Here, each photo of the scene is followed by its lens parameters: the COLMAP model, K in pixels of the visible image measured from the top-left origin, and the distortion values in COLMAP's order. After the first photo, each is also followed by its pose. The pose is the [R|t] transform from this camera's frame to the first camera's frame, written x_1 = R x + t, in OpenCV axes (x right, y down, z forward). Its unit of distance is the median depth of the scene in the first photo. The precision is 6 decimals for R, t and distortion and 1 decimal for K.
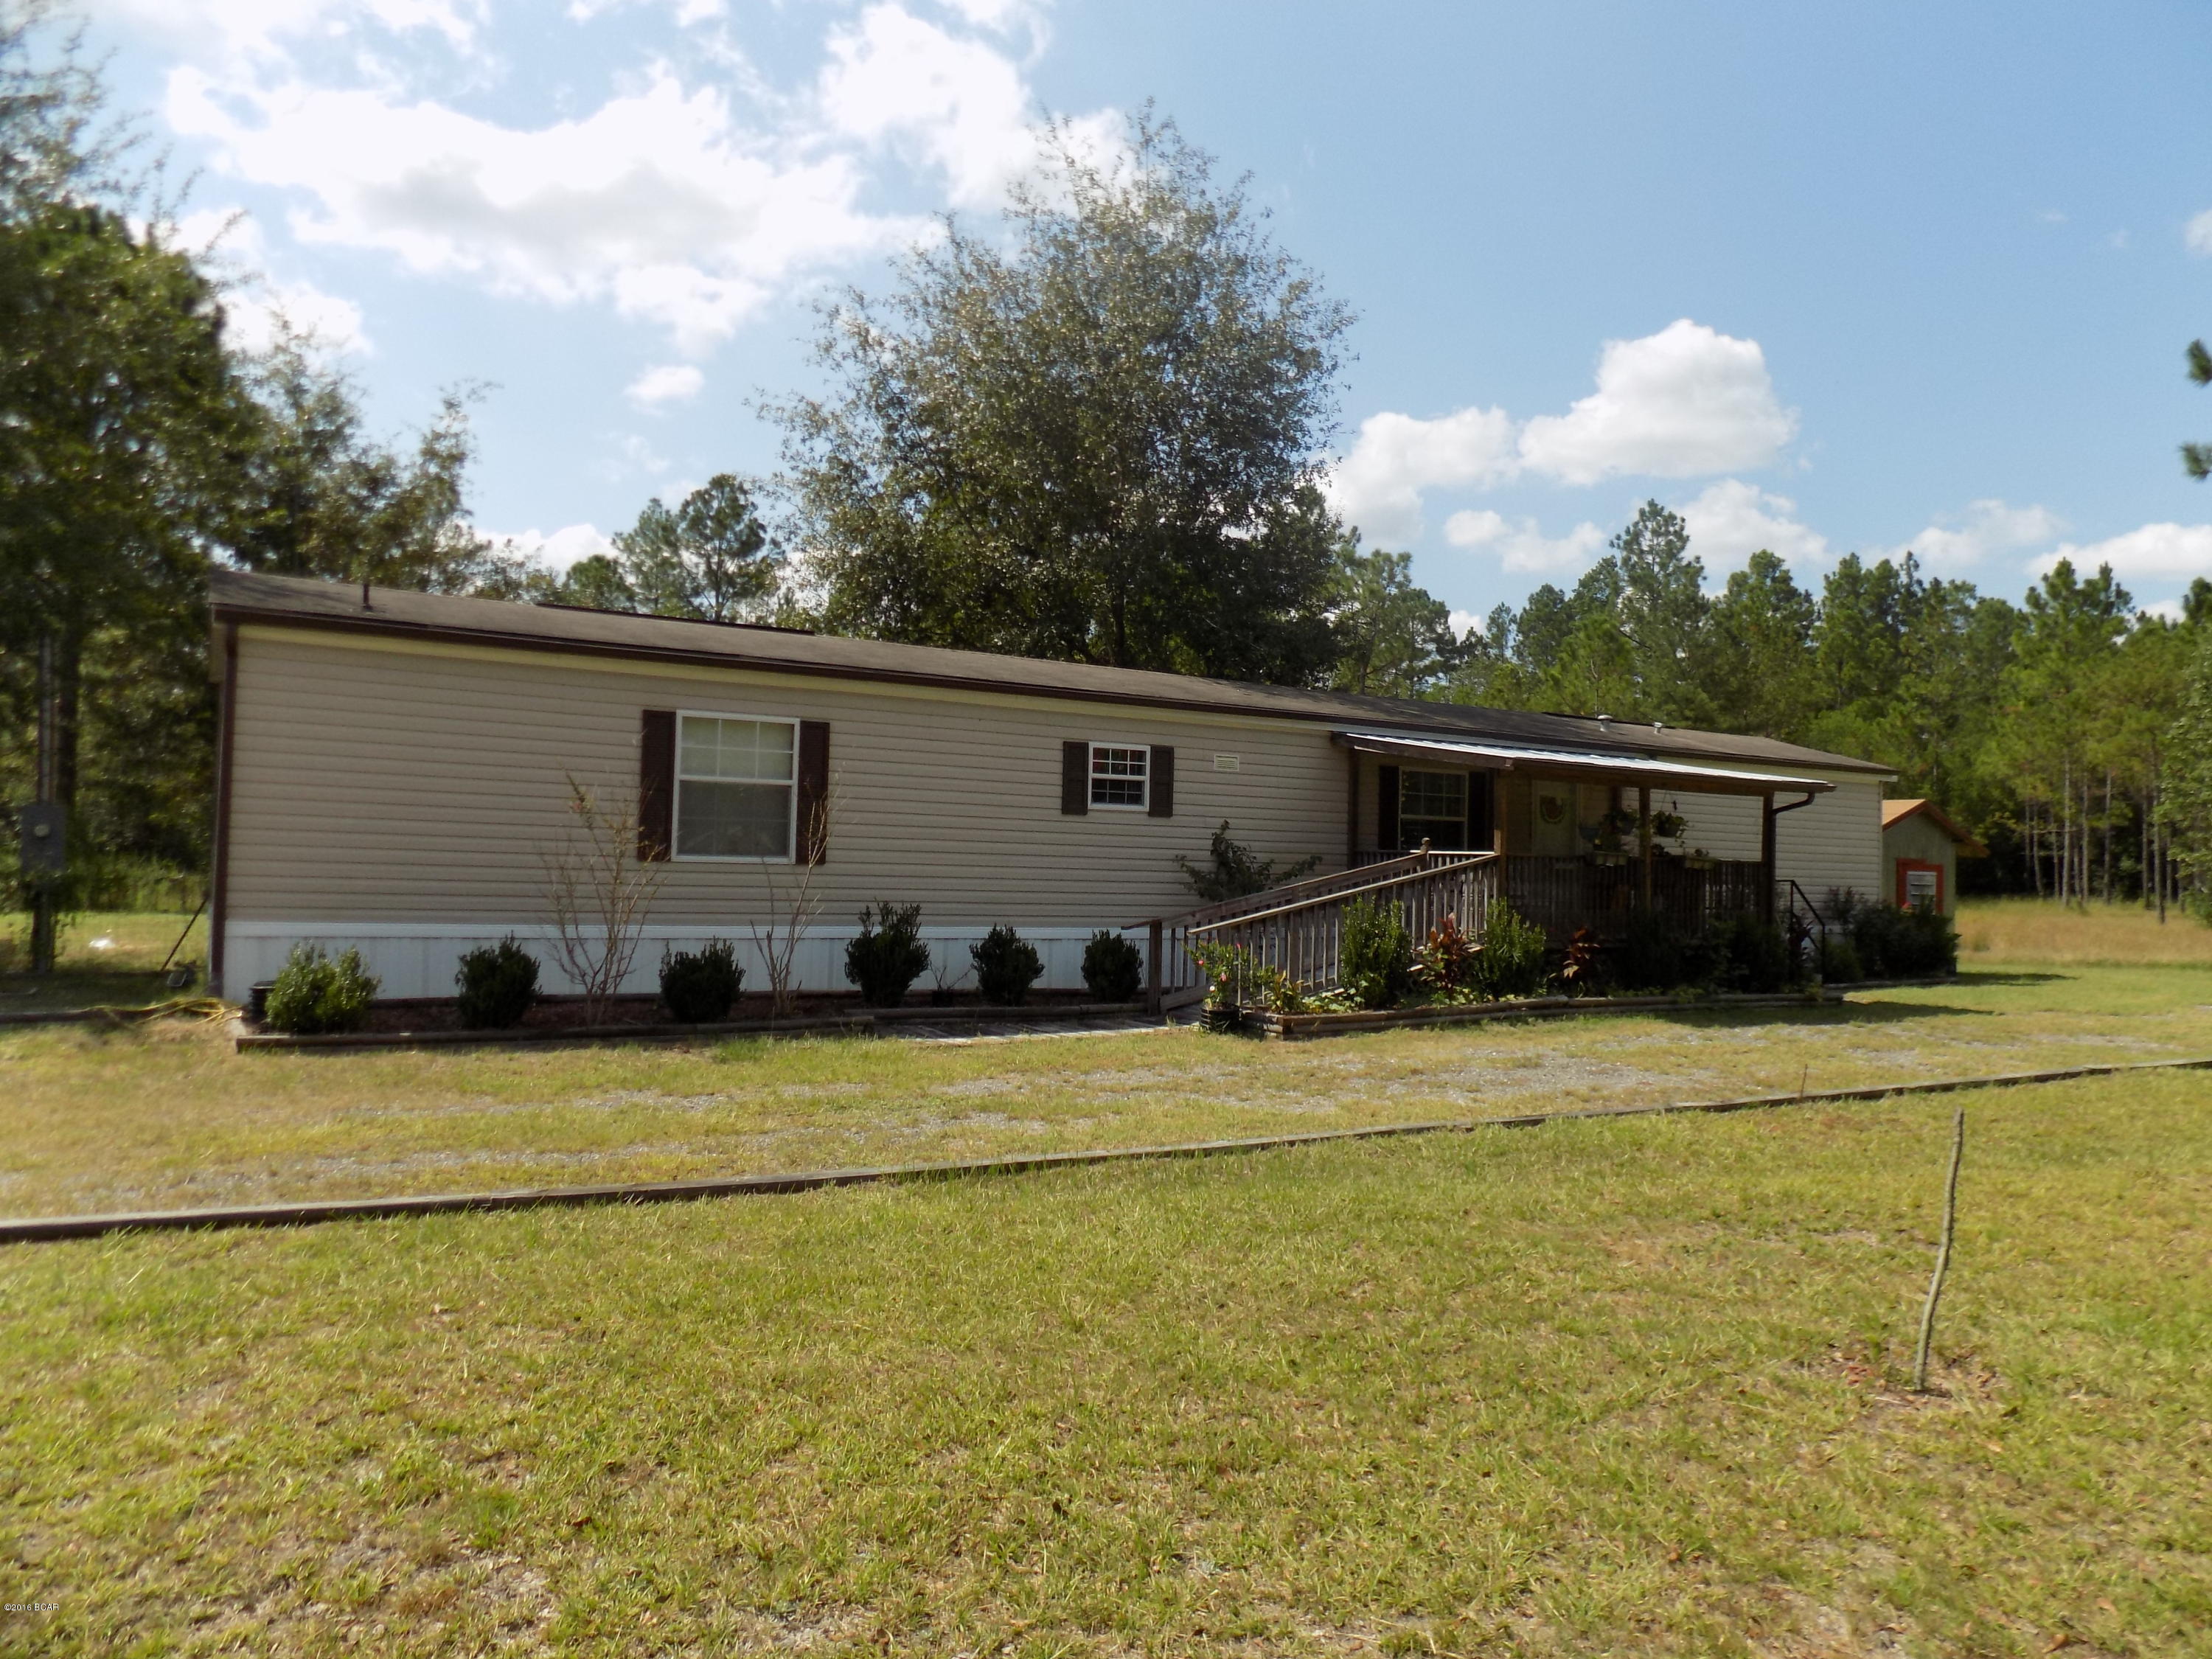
lens RADIAL K [[1496.9, 0, 1129.9], [0, 1496.9, 812.5], [0, 0, 1]] dist [-0.079593, 0.091176]
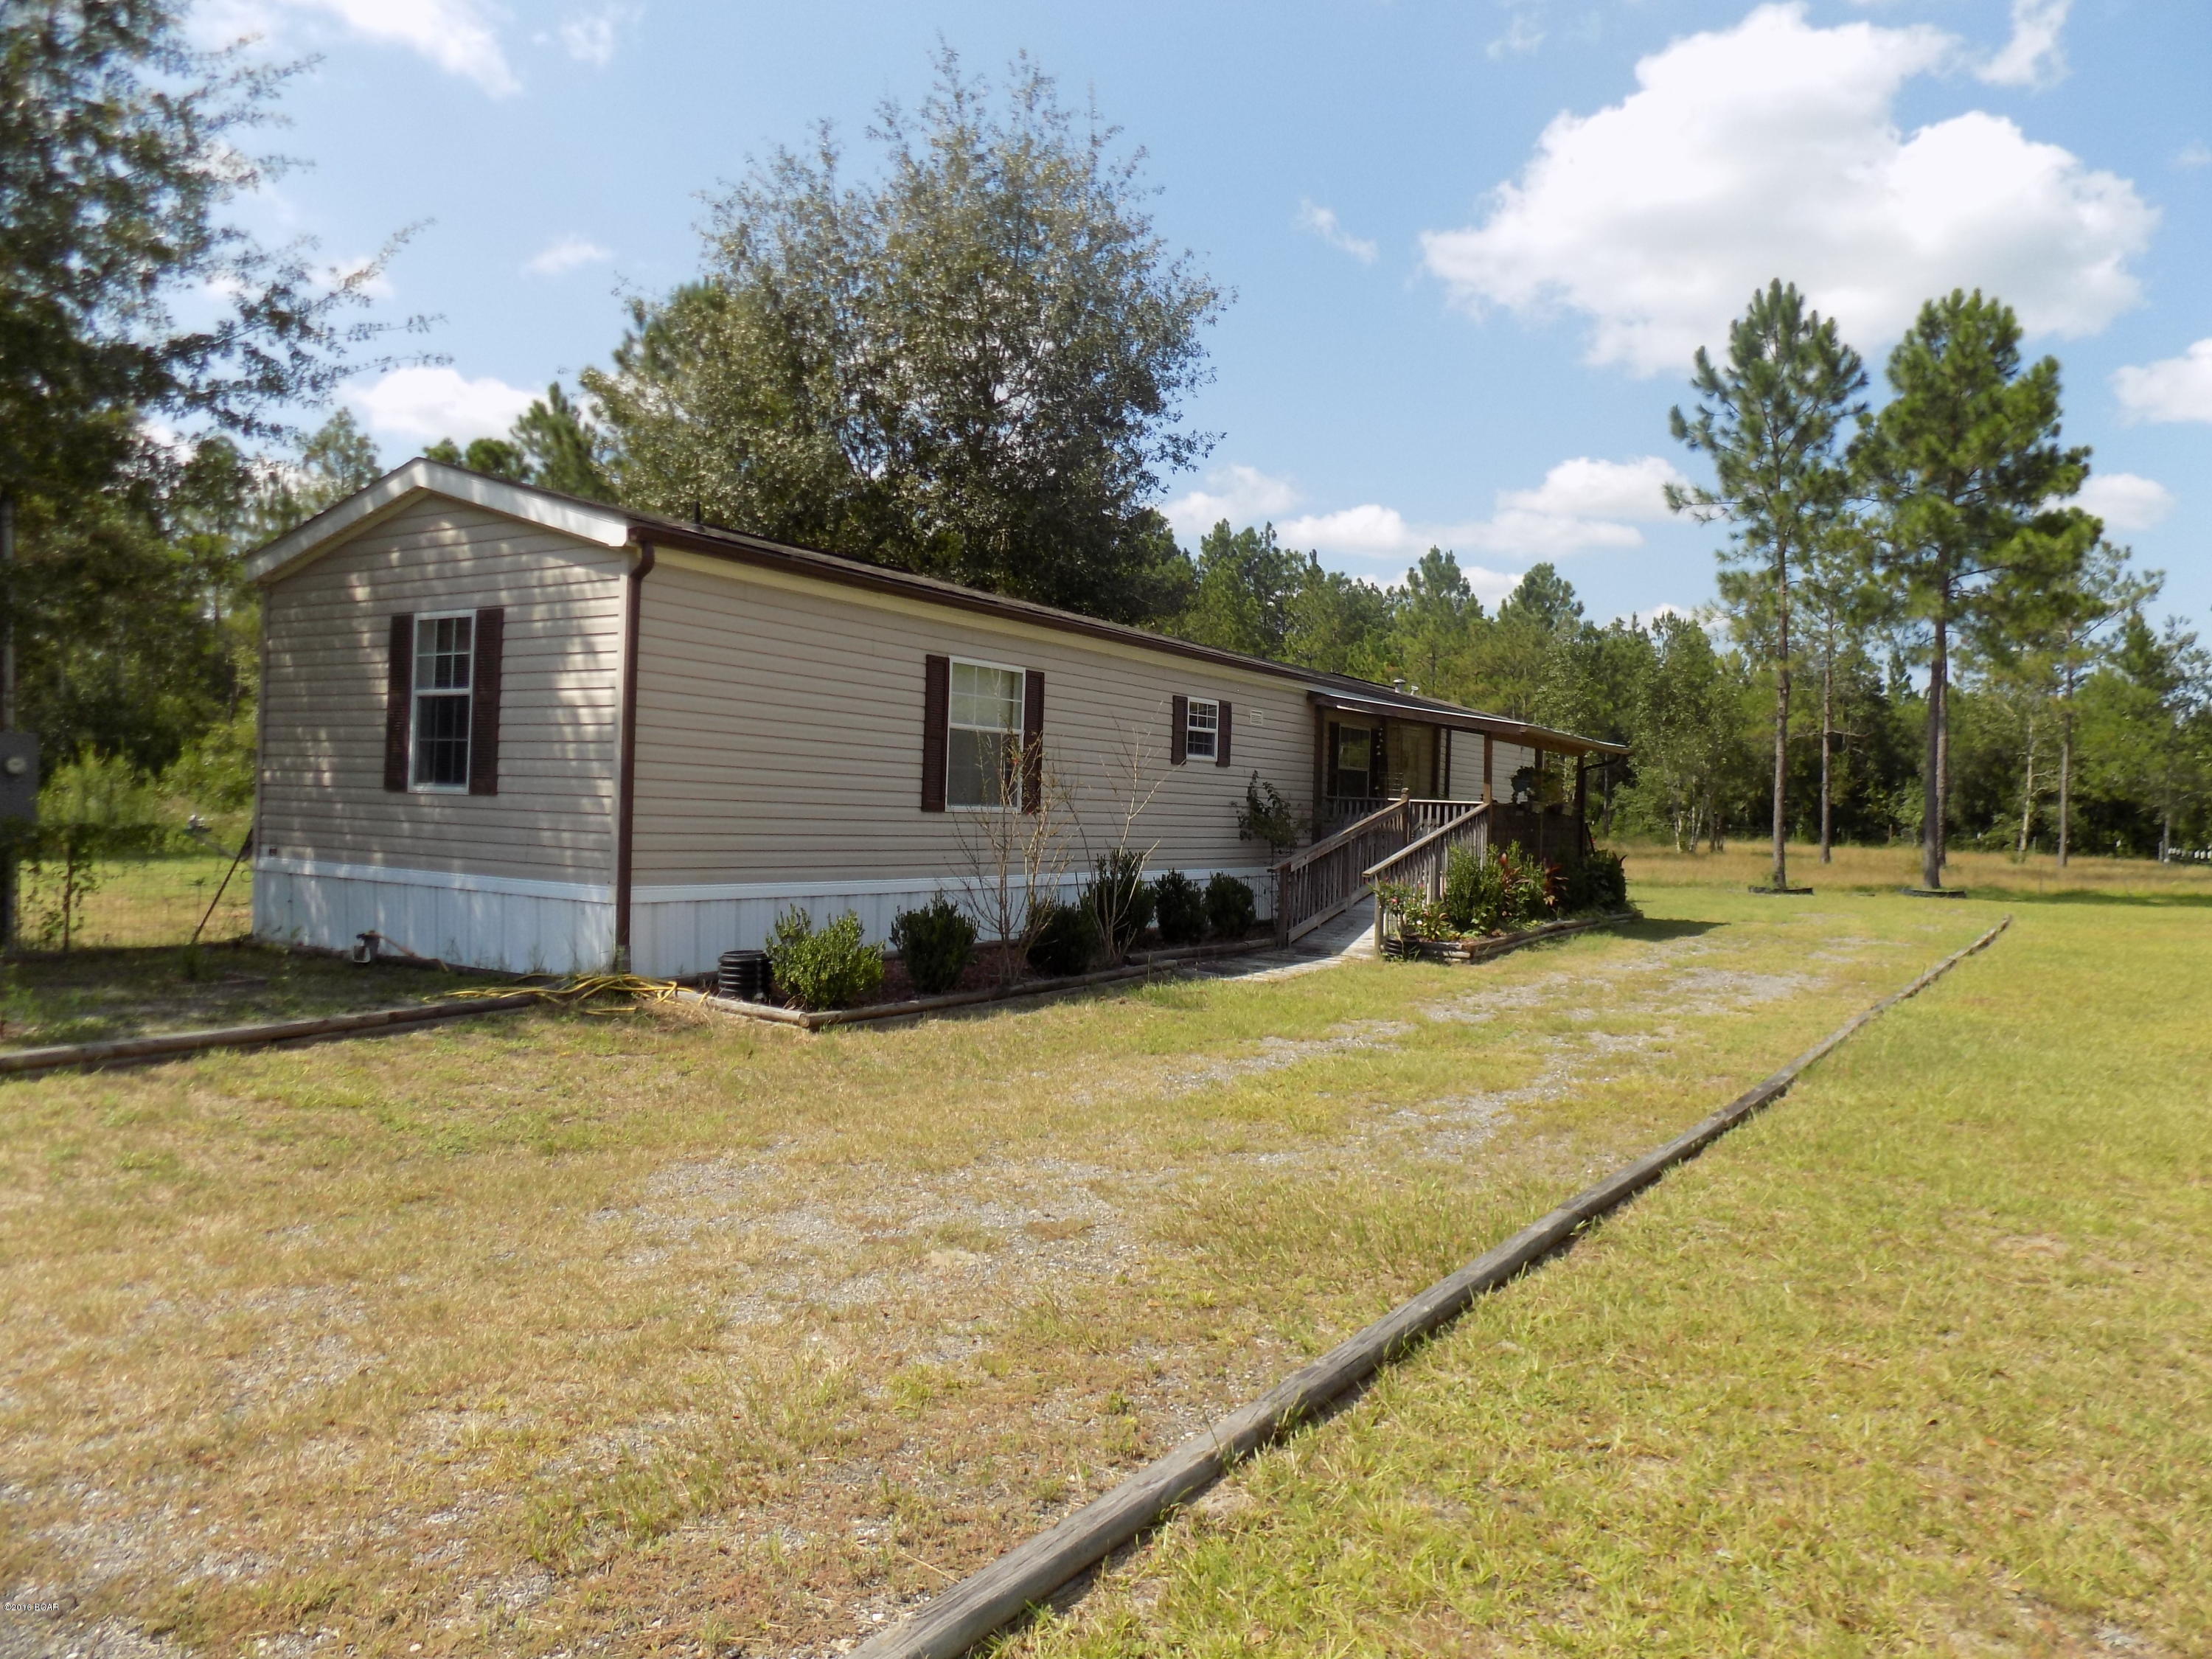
lens RADIAL K [[1496.9, 0, 1129.9], [0, 1496.9, 812.5], [0, 0, 1]] dist [-0.079593, 0.091176]
pose [[0.888278, 0.000040, 0.459306, -0.543578], [-0.023585, 0.998685, 0.045525, -0.011804], [-0.458700, -0.051271, 0.887111, 0.062697]]
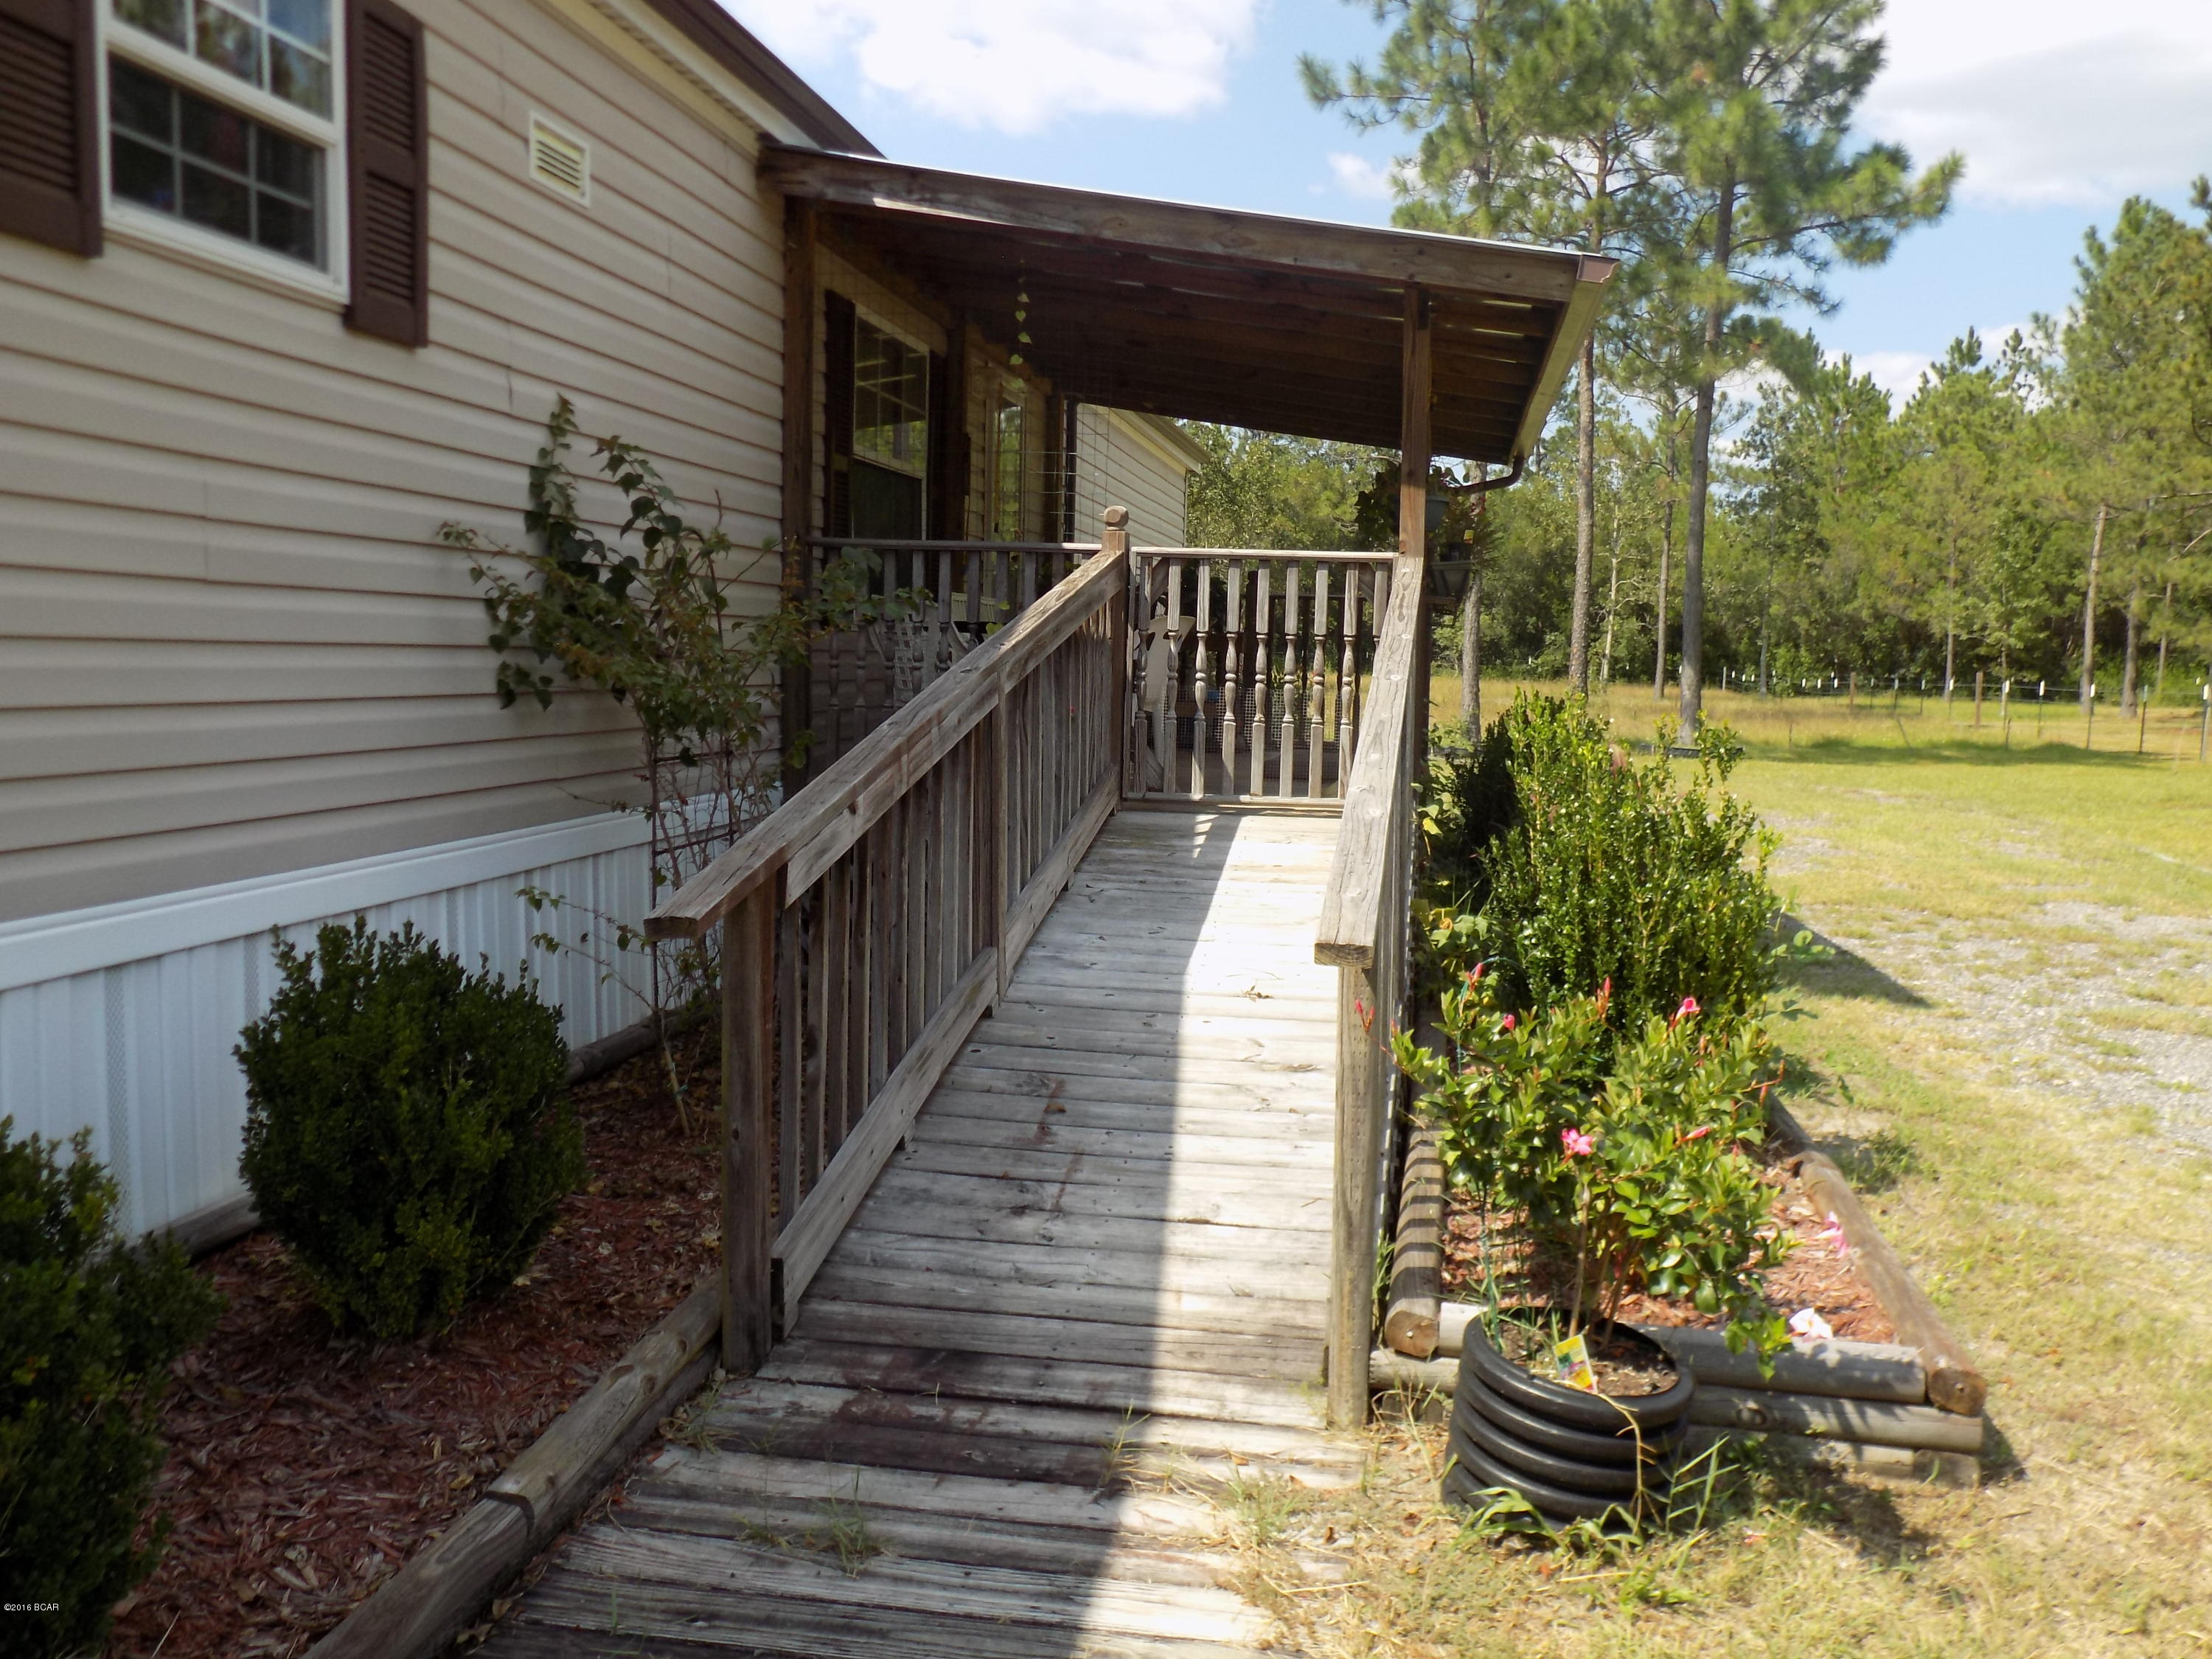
lens RADIAL K [[1775.5, 0, 1106.0], [0, 1775.5, 829.5], [0, 0, 1]] dist [0.007123, 0.003185]
pose [[0.668697, -0.084576, 0.738709, -0.106529], [-0.030198, 0.989601, 0.140636, 0.033767], [-0.742922, -0.116351, 0.659189, 0.748546]]
